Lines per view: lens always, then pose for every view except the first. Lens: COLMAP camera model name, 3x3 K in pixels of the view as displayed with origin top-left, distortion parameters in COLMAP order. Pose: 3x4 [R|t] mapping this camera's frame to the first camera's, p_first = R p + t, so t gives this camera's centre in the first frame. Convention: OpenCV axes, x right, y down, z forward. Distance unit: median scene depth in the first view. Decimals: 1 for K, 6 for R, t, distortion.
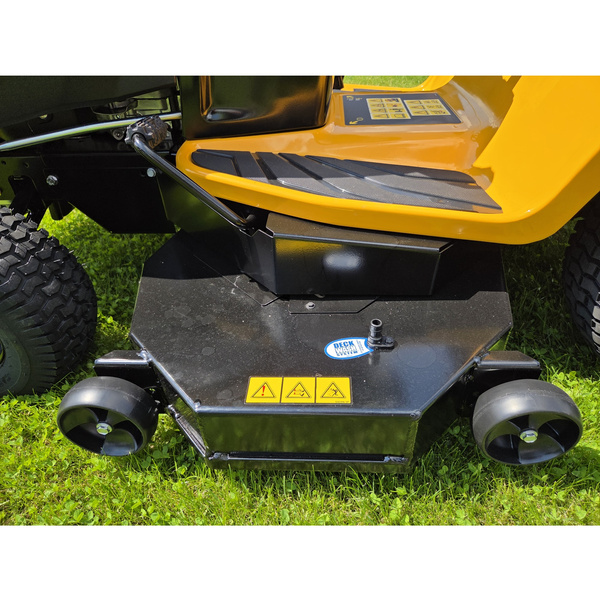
lens RADIAL K [[405.9, 0, 305.8], [0, 405.9, 308.3], [0, 0, 1]] dist [0.053277, -0.033849]
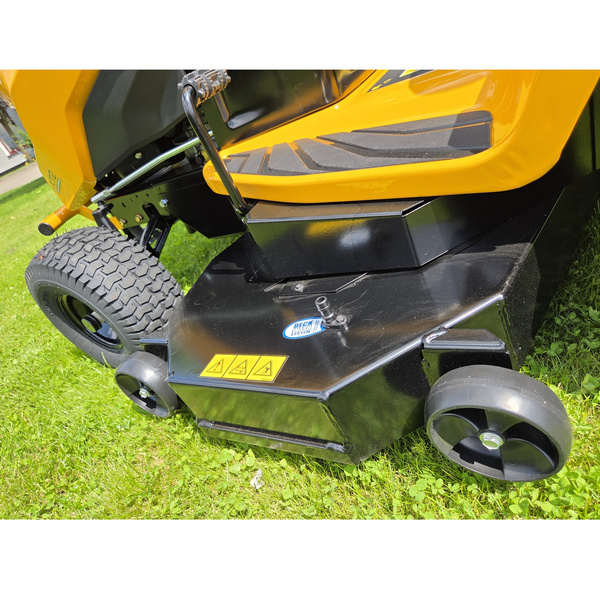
lens RADIAL K [[405.9, 0, 305.8], [0, 405.9, 308.3], [0, 0, 1]] dist [0.053277, -0.033849]
pose [[0.868483, -0.028681, -0.494888, 0.589455], [0.040987, 0.999061, 0.014028, 0.037680], [0.494021, -0.032467, 0.868843, 0.156558]]
